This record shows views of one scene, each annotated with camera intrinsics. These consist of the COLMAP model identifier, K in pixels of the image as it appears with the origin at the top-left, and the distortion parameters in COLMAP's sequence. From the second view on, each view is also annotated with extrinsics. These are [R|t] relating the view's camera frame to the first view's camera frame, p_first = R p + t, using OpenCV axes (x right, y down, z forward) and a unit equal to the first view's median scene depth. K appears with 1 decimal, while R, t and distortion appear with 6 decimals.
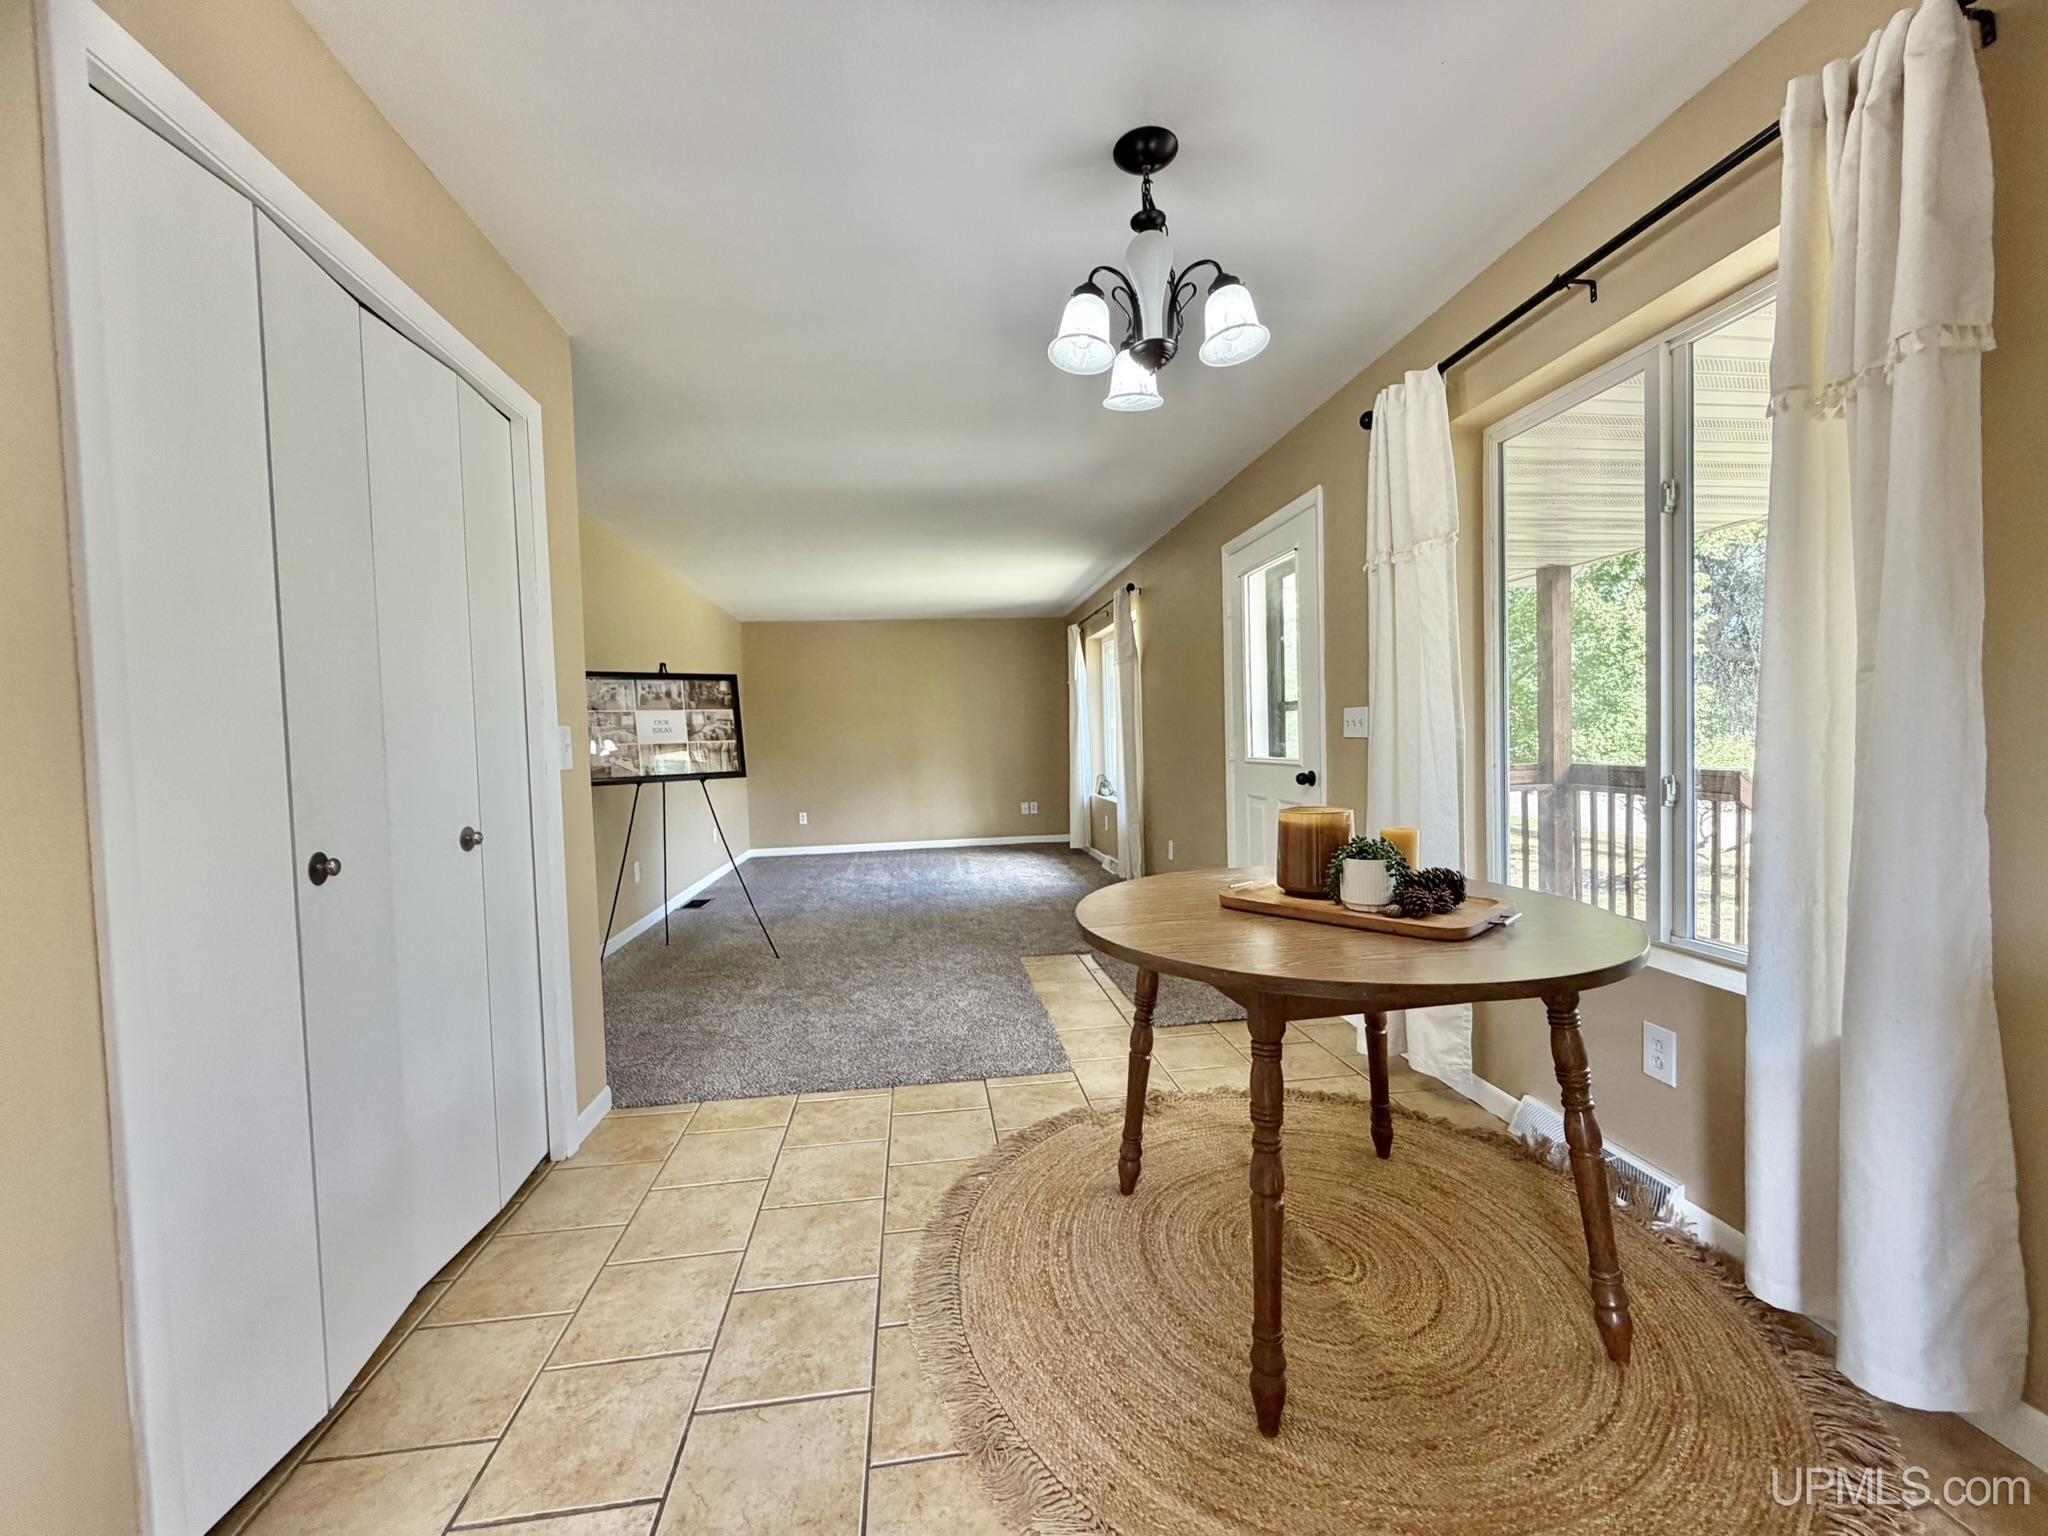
lens RADIAL K [[816.8, 0, 1020.1], [0, 816.8, 768.5], [0, 0, 1]] dist [0.001740, -0.000196]
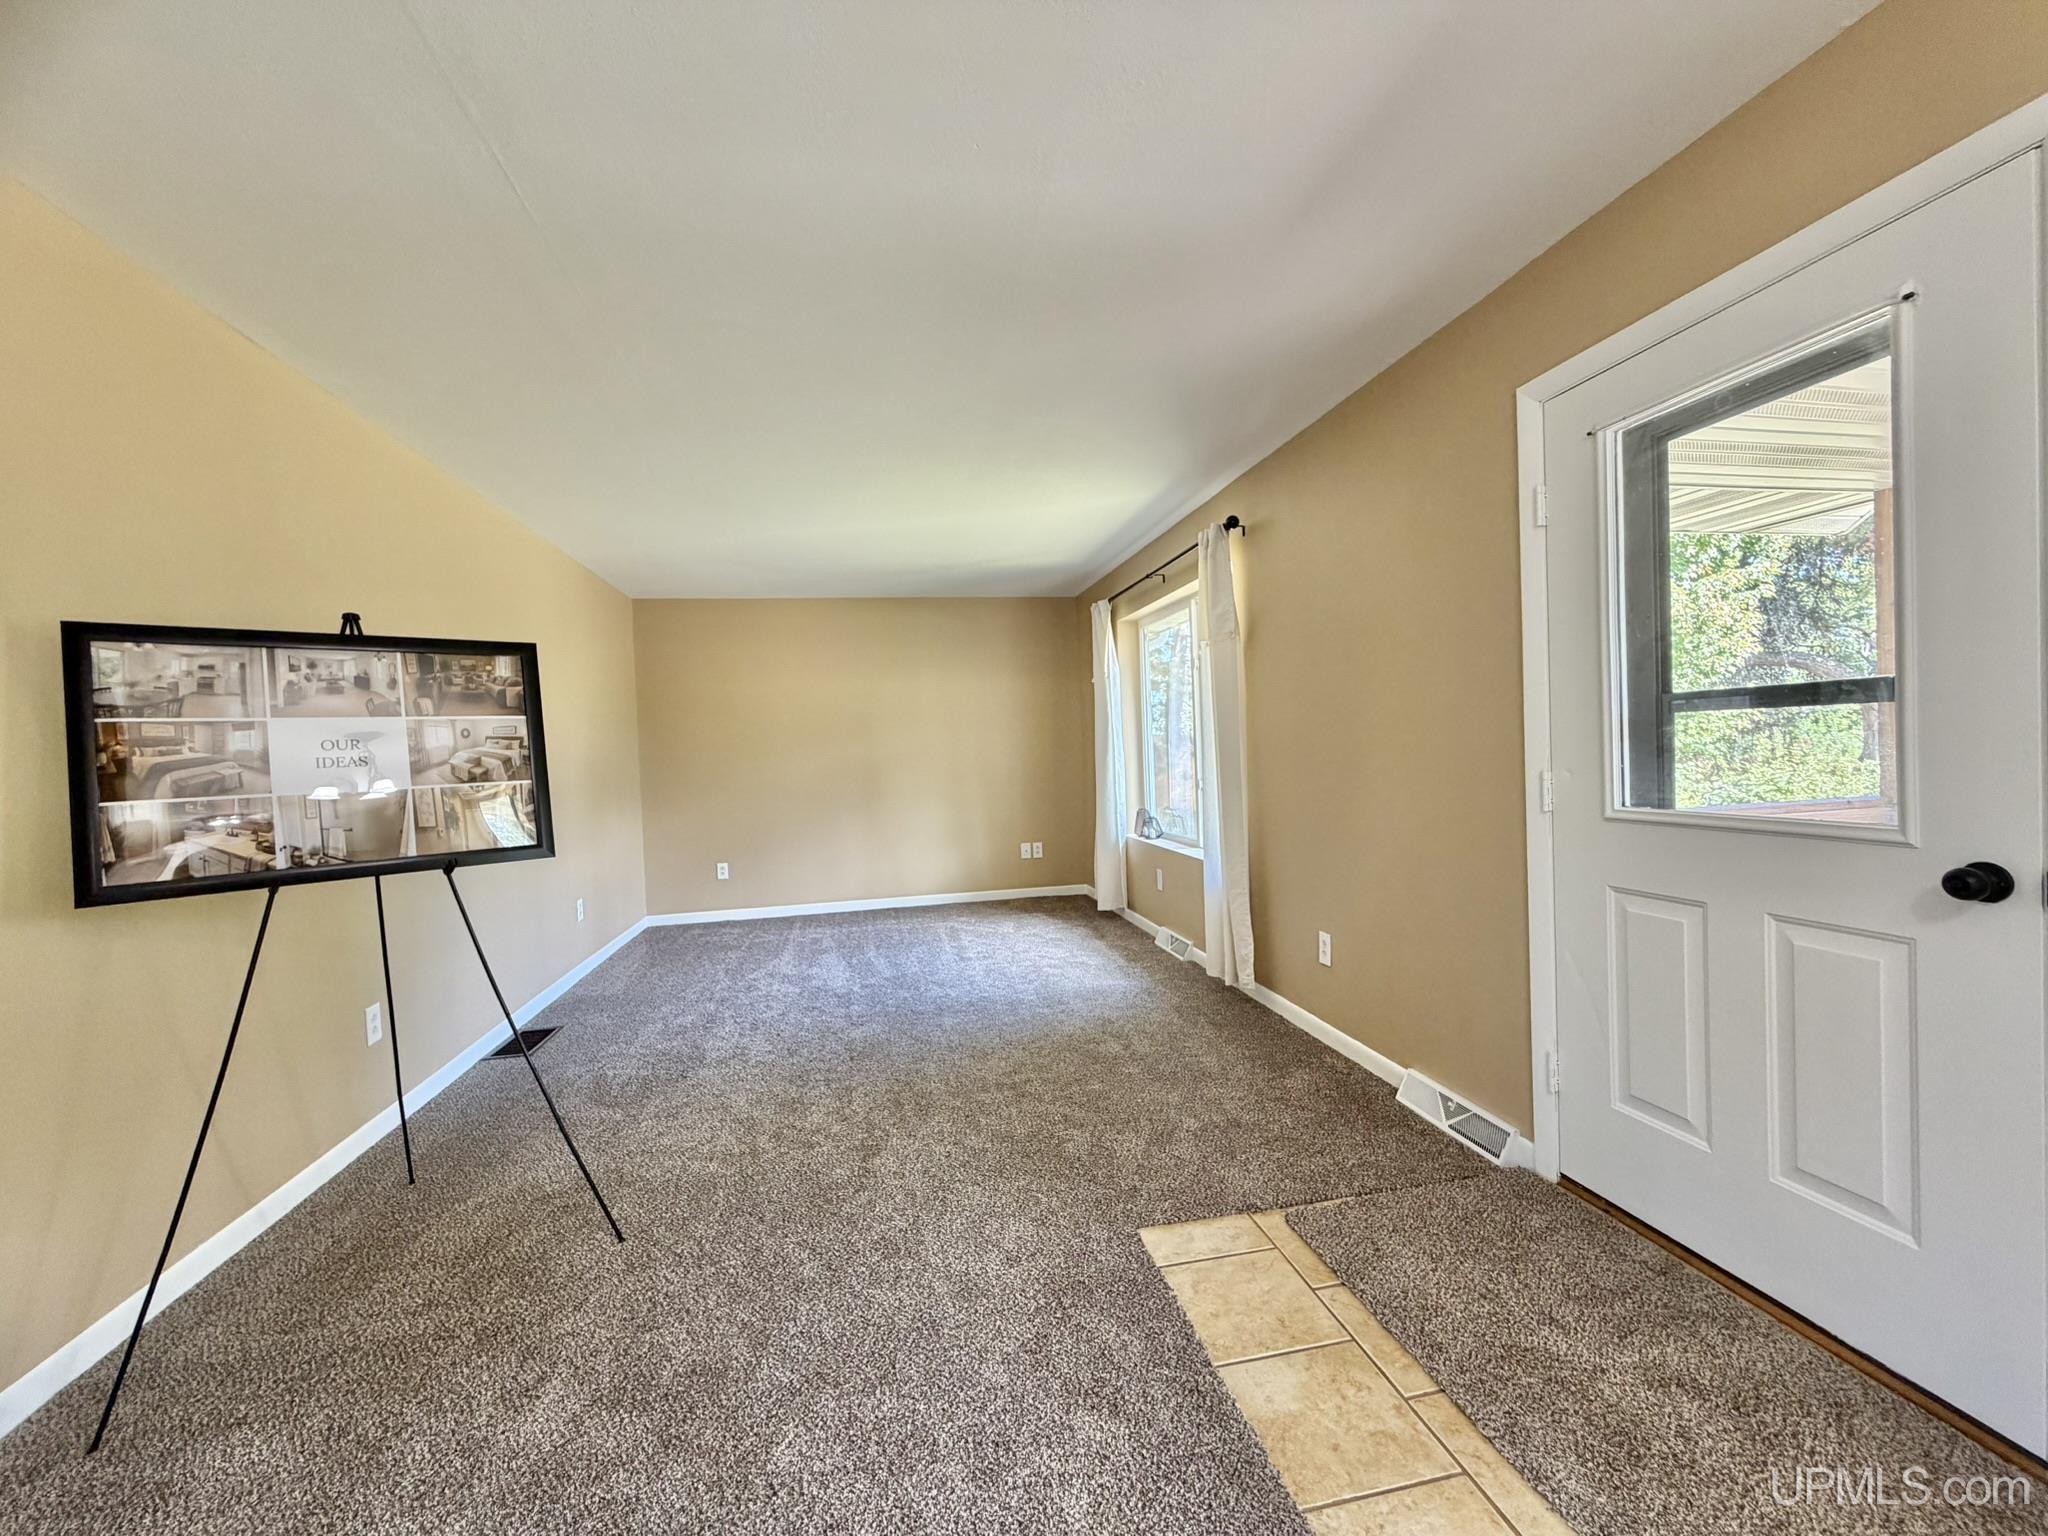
lens RADIAL K [[816.8, 0, 1020.1], [0, 816.8, 768.5], [0, 0, 1]] dist [0.001740, -0.000196]
pose [[0.997913, -0.008774, 0.063969, -0.100706], [0.009657, 0.999862, -0.013507, -0.034604], [-0.063842, 0.014096, 0.997860, 0.544182]]
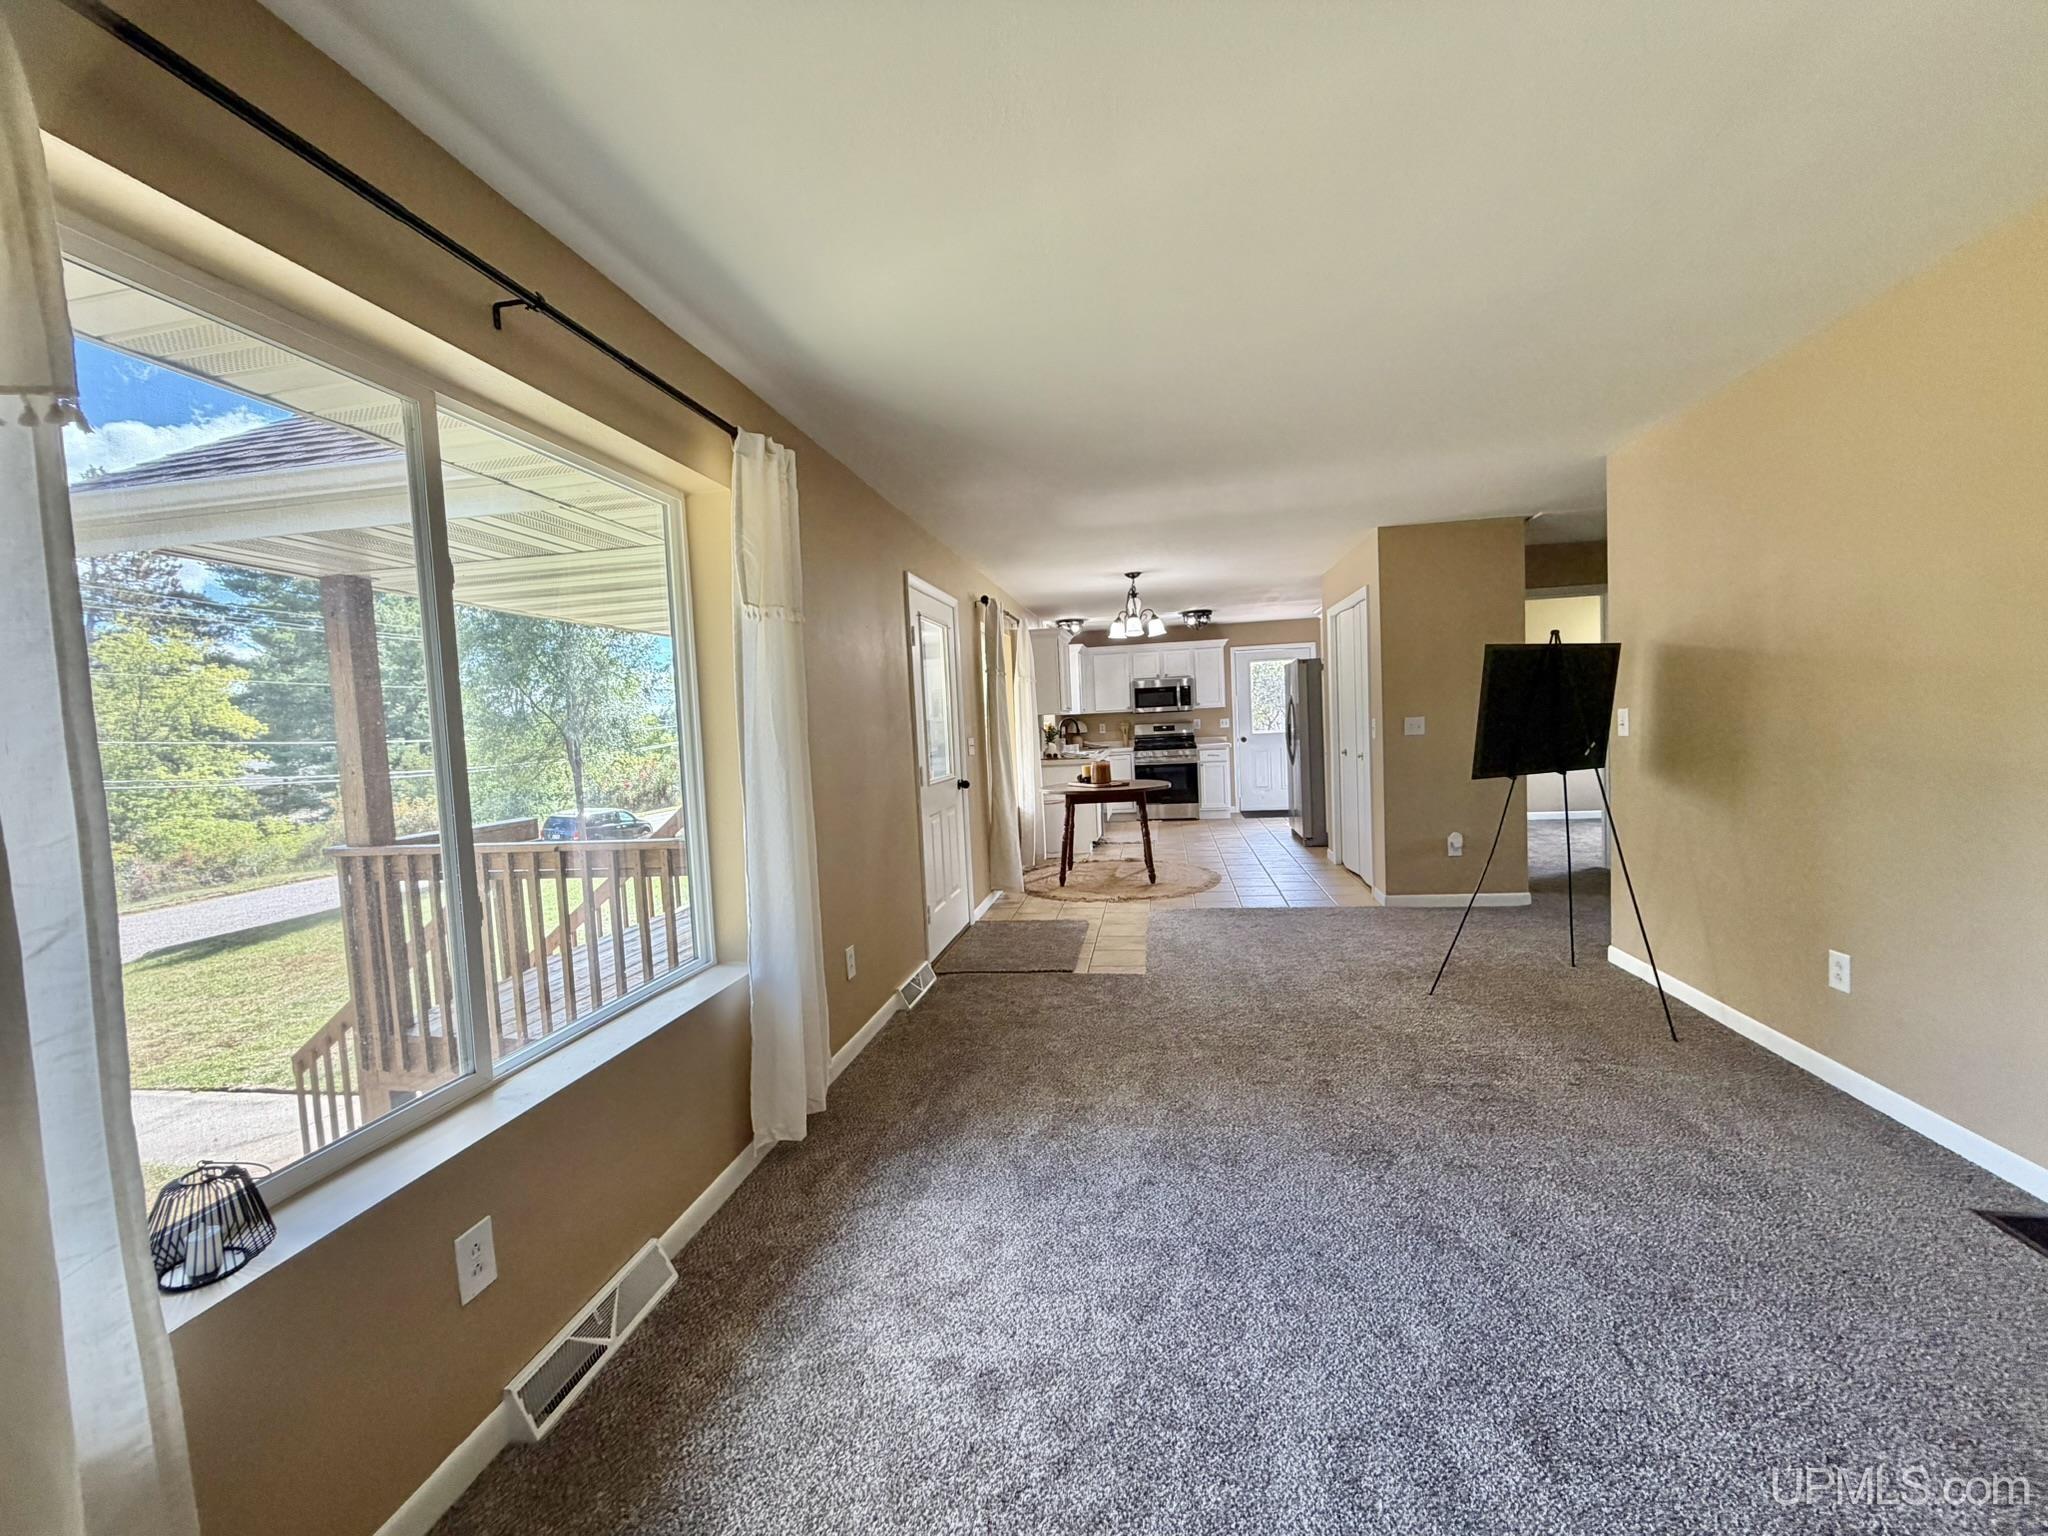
lens RADIAL K [[816.8, 0, 1020.1], [0, 816.8, 768.5], [0, 0, 1]] dist [0.001740, -0.000196]
pose [[-0.953463, 0.058128, 0.295854, -0.167026], [0.086245, 0.992821, 0.082880, -0.110525], [-0.288912, 0.104539, -0.951631, 1.997214]]
